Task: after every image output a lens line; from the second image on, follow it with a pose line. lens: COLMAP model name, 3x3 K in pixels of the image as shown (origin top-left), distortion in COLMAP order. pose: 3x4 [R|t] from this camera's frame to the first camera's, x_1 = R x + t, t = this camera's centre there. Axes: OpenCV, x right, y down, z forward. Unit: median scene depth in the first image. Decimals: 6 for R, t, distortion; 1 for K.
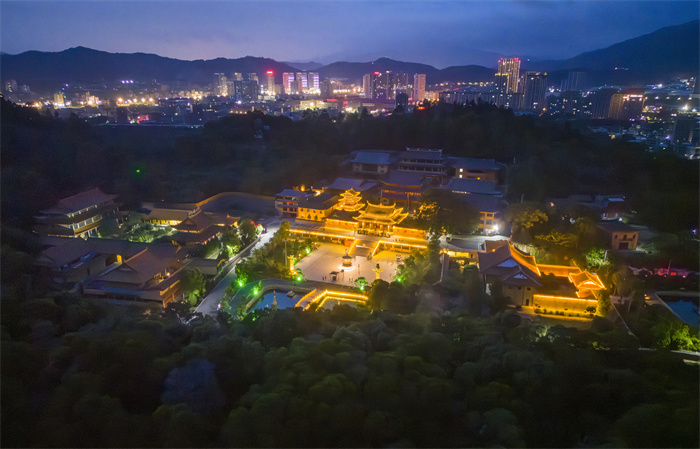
lens RADIAL K [[505.9, 0, 347.2], [0, 505.9, 246.7], [0, 0, 1]] dist [0.042073, -0.003091]
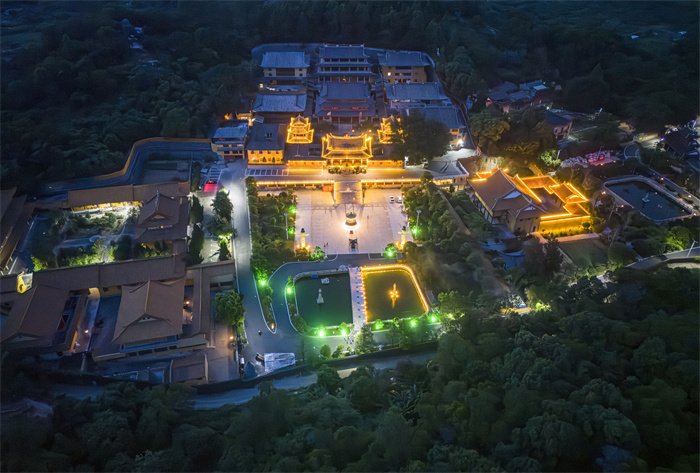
lens RADIAL K [[494.4, 0, 348.3], [0, 494.4, 234.5], [0, 0, 1]] dist [0.020867, -0.006289]
pose [[0.914761, -0.242253, 0.323305, -0.266643], [0.132474, 0.935889, 0.326440, -0.211485], [-0.381658, -0.255785, 0.888207, 0.170349]]
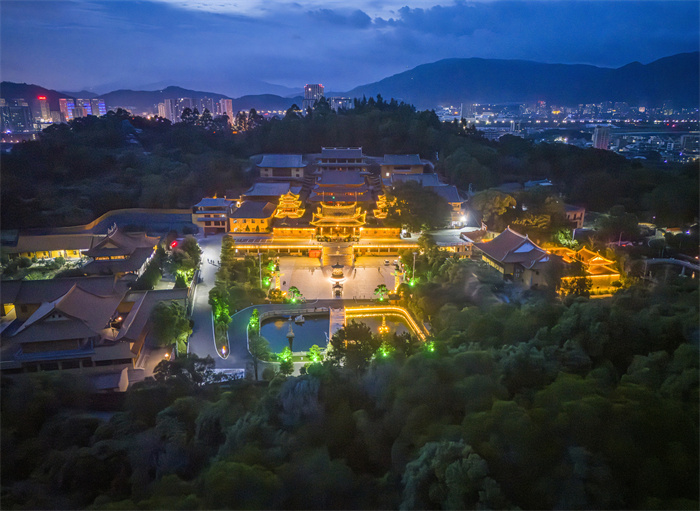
lens RADIAL K [[512.3, 0, 351.4], [0, 512.3, 253.3], [0, 0, 1]] dist [0.037537, -0.016022]
pose [[0.924191, -0.111358, 0.365337, -0.238190], [0.127923, 0.991554, -0.021371, 0.017867], [-0.359871, 0.066486, 0.930630, 0.212500]]
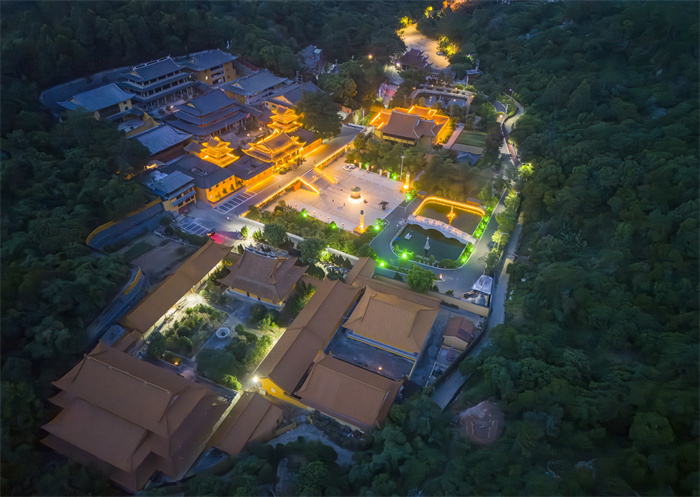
lens RADIAL K [[504.3, 0, 349.4], [0, 504.3, 248.8], [0, 0, 1]] dist [0.010666, 0.002801]
pose [[0.229464, -0.612694, 0.756275, -0.737815], [0.315511, 0.781874, 0.537703, -0.380242], [-0.920760, 0.115230, 0.372724, 0.570395]]
